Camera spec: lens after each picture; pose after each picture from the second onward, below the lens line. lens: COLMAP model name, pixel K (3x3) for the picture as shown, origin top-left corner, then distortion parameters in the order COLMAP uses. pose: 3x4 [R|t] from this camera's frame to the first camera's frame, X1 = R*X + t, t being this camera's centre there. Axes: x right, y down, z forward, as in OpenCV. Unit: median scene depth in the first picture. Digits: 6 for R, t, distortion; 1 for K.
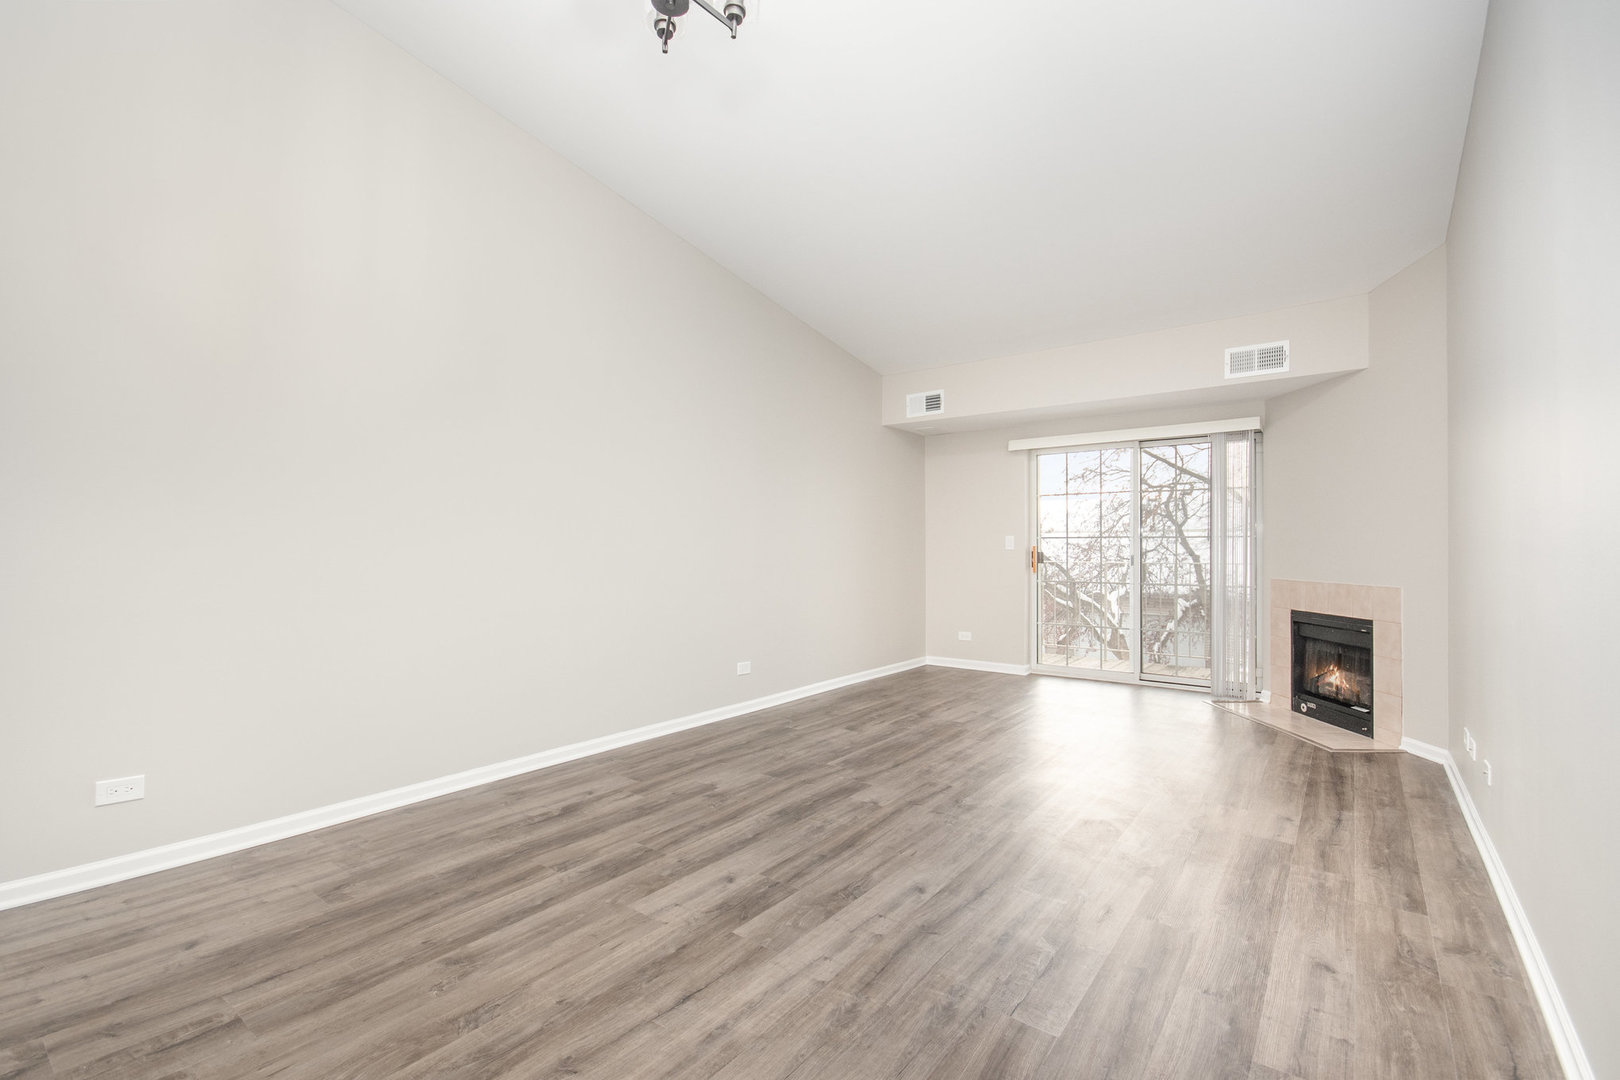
lens RADIAL K [[711.2, 0, 809.0], [0, 711.2, 551.0], [0, 0, 1]] dist [-0.003151, -0.000536]
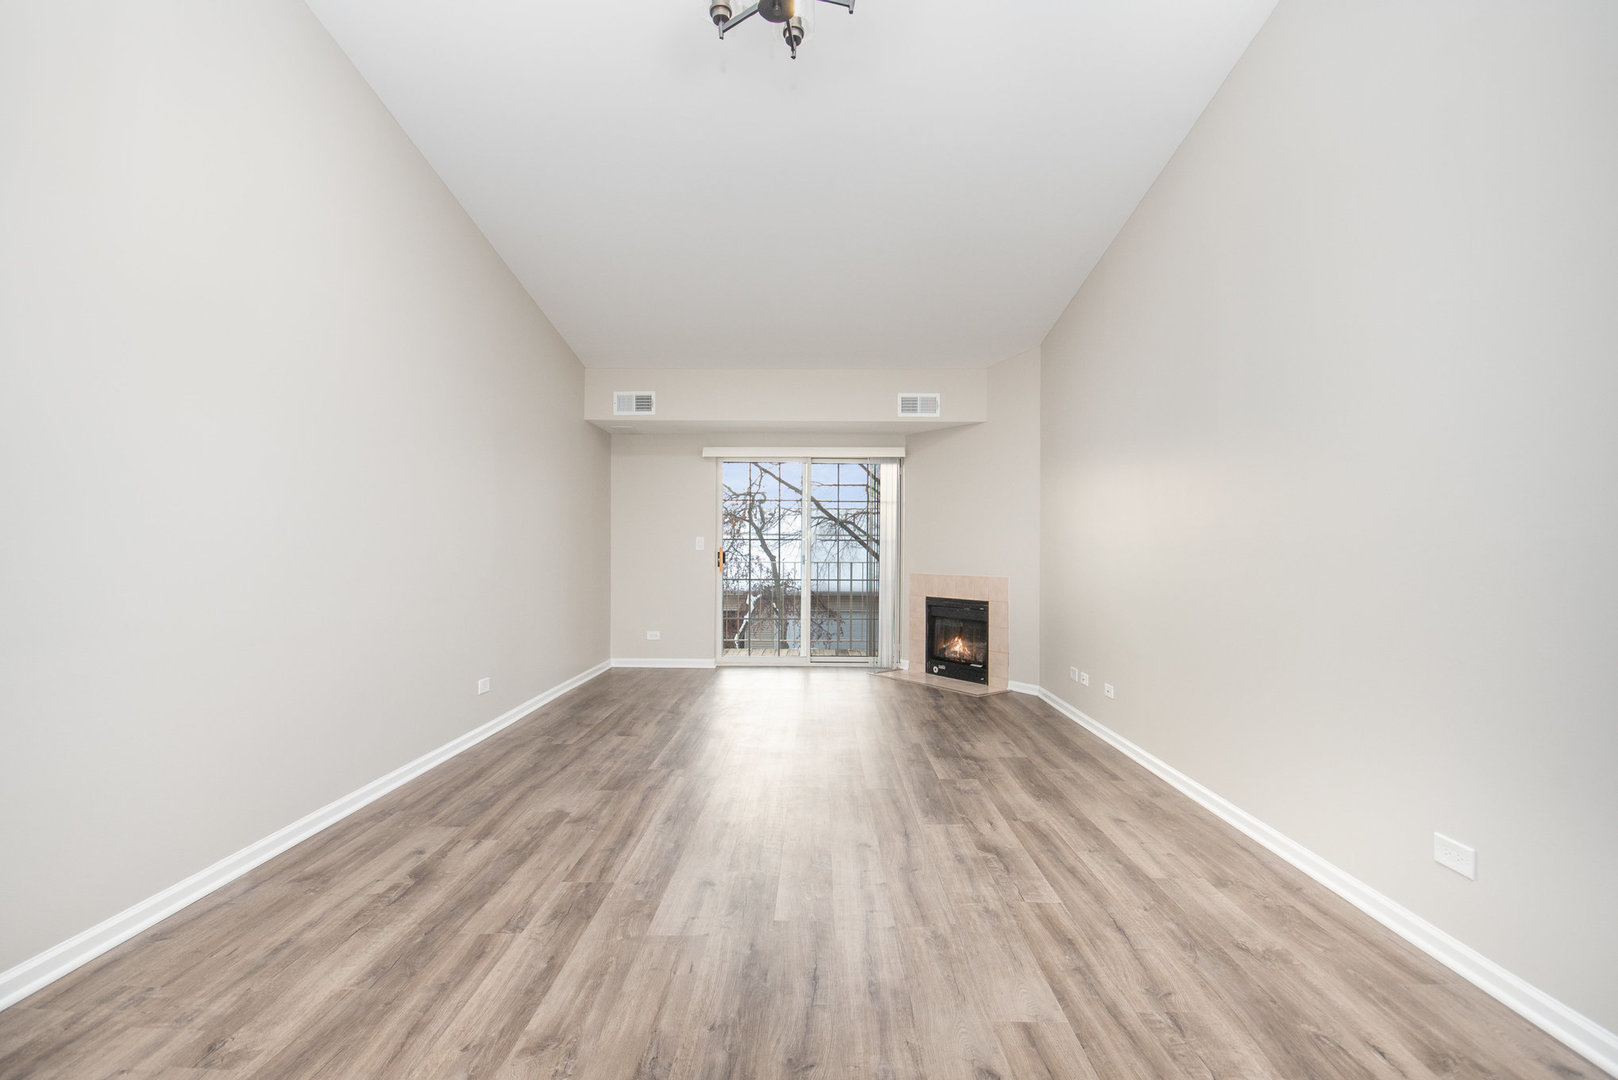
lens RADIAL K [[720.2, 0, 811.8], [0, 720.2, 555.3], [0, 0, 1]] dist [0.009215, -0.013619]
pose [[0.799622, -0.000920, 0.600502, -0.427447], [-0.001582, 0.999992, 0.003638, 0.002128], [-0.600501, -0.003859, 0.799615, 0.082664]]
